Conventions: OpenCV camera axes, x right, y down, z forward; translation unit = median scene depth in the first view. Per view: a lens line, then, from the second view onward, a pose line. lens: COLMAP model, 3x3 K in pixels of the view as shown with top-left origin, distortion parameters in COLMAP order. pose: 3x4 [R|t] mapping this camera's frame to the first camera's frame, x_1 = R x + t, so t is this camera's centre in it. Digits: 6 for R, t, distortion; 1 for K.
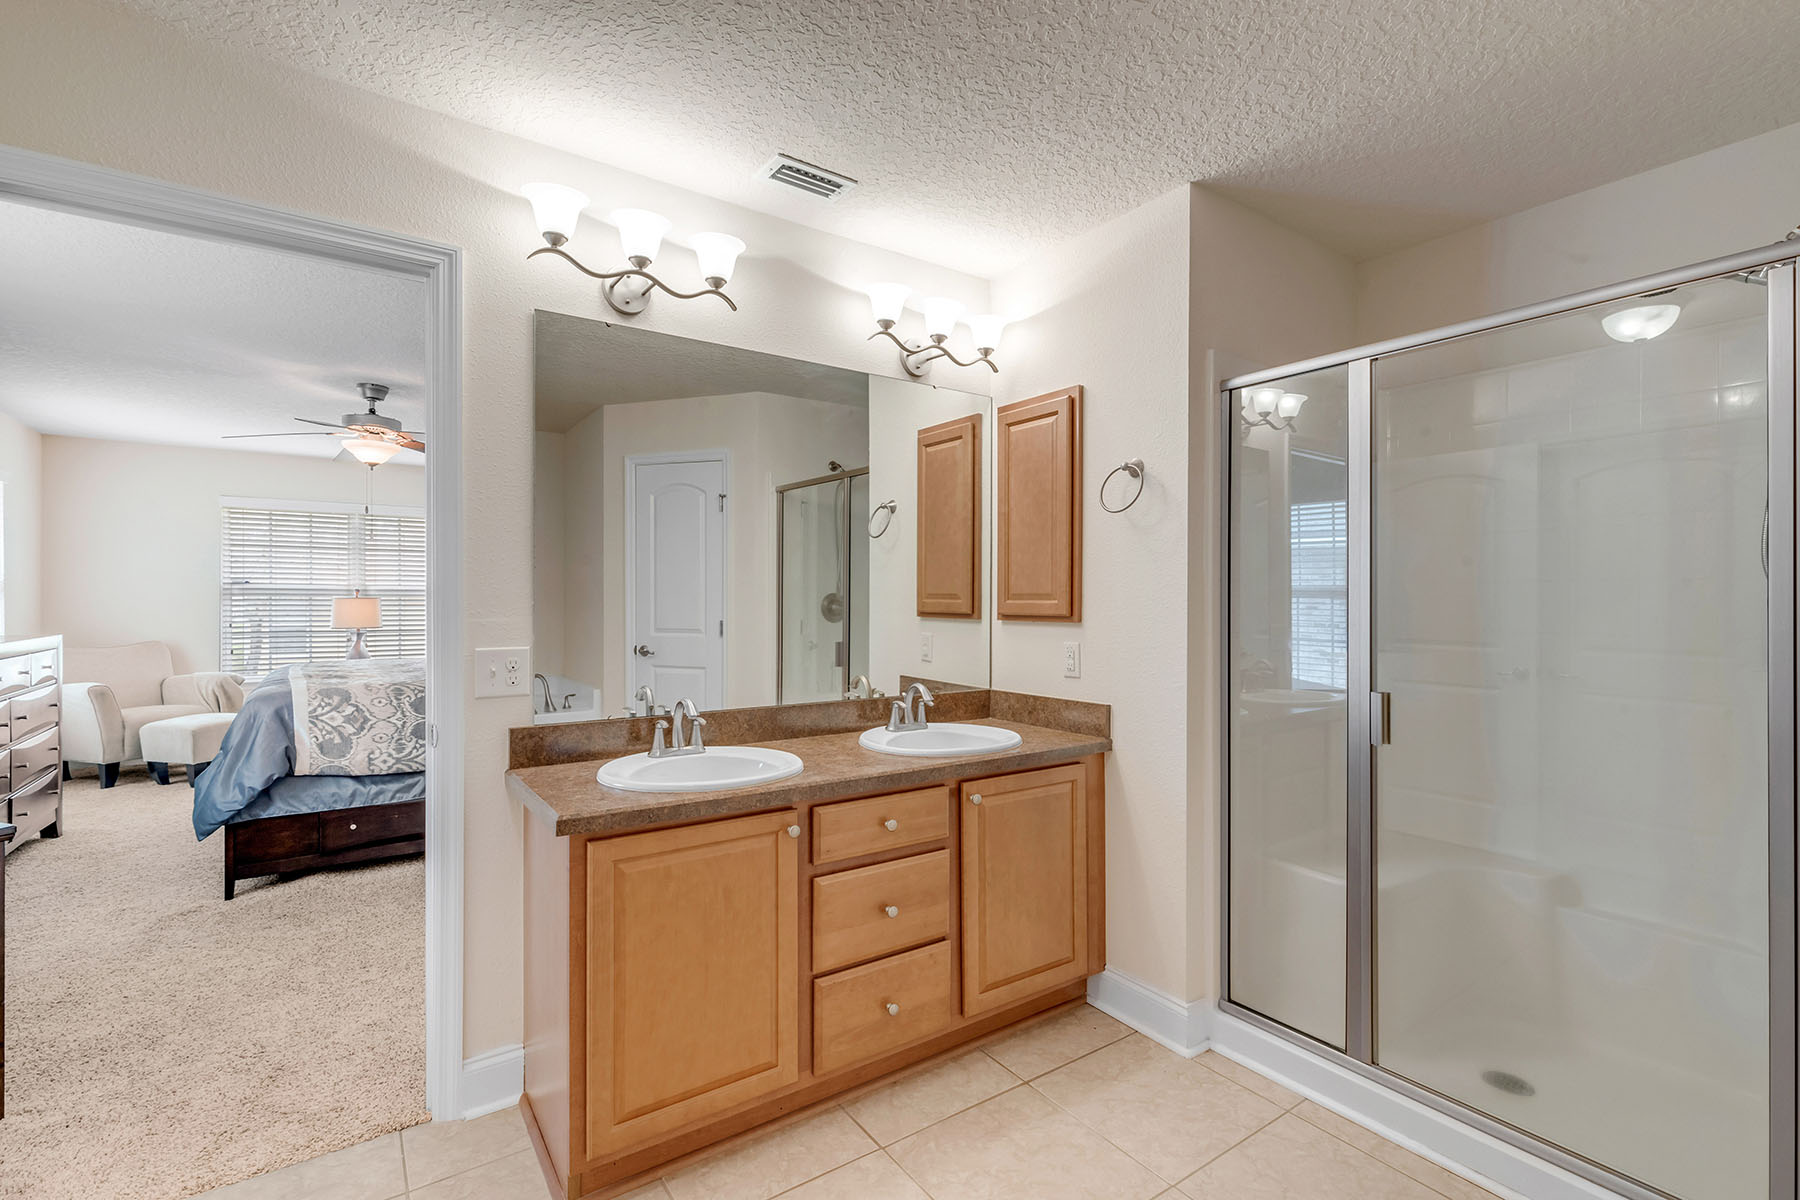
lens RADIAL K [[810.9, 0, 900.0], [0, 810.9, 600.0], [0, 0, 1]] dist [0.010367, 0.000066]
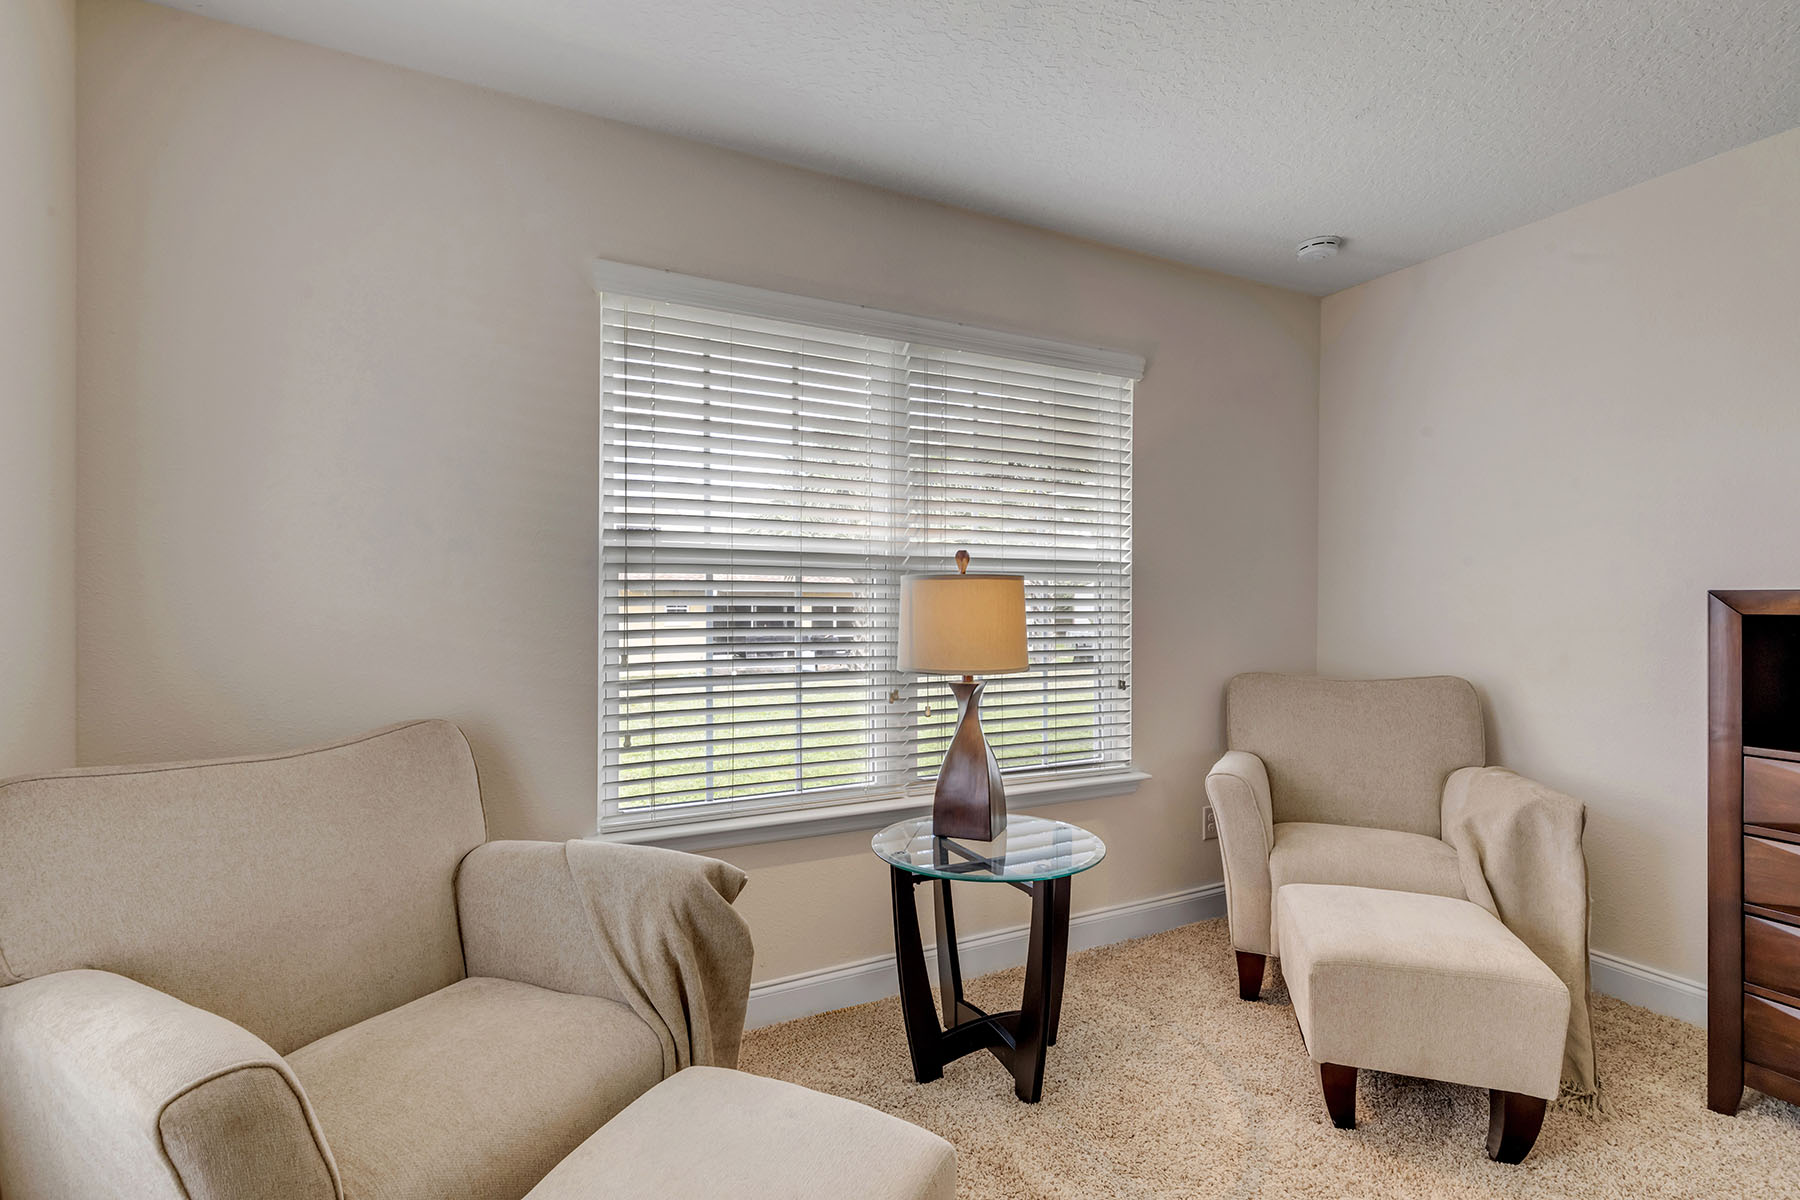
lens RADIAL K [[810.9, 0, 900.0], [0, 810.9, 600.0], [0, 0, 1]] dist [0.010367, 0.000066]
pose [[0.991098, 0.001480, -0.133124, -1.161498], [-0.001576, 0.999999, -0.000617, 0.011861], [0.133123, 0.000822, 0.991099, 1.207971]]
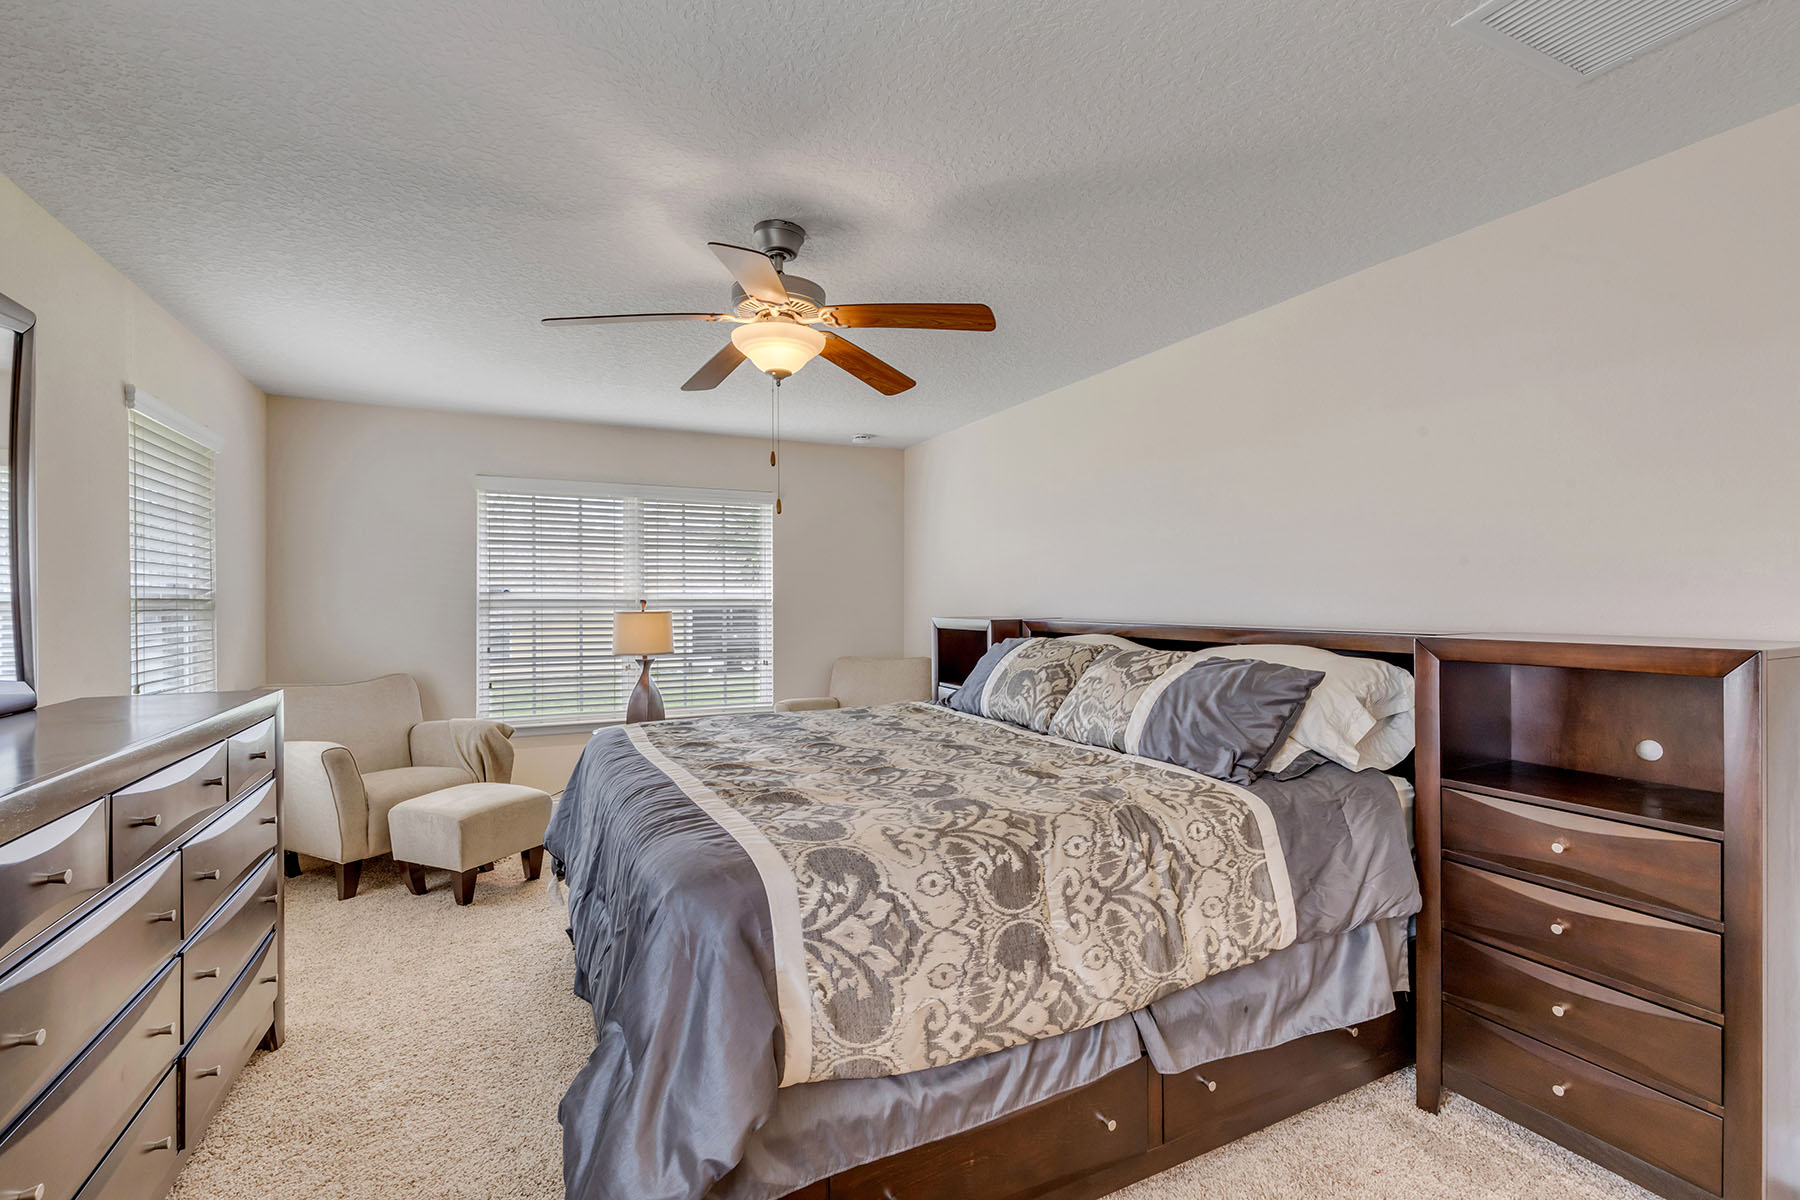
lens RADIAL K [[795.9, 0, 900.0], [0, 795.9, 600.0], [0, 0, 1]] dist [0.000767, -0.000056]
pose [[0.988479, -0.004677, -0.151284, -0.596066], [0.004169, 0.999985, -0.003673, -0.017519], [0.151298, 0.003000, 0.988484, 0.600069]]
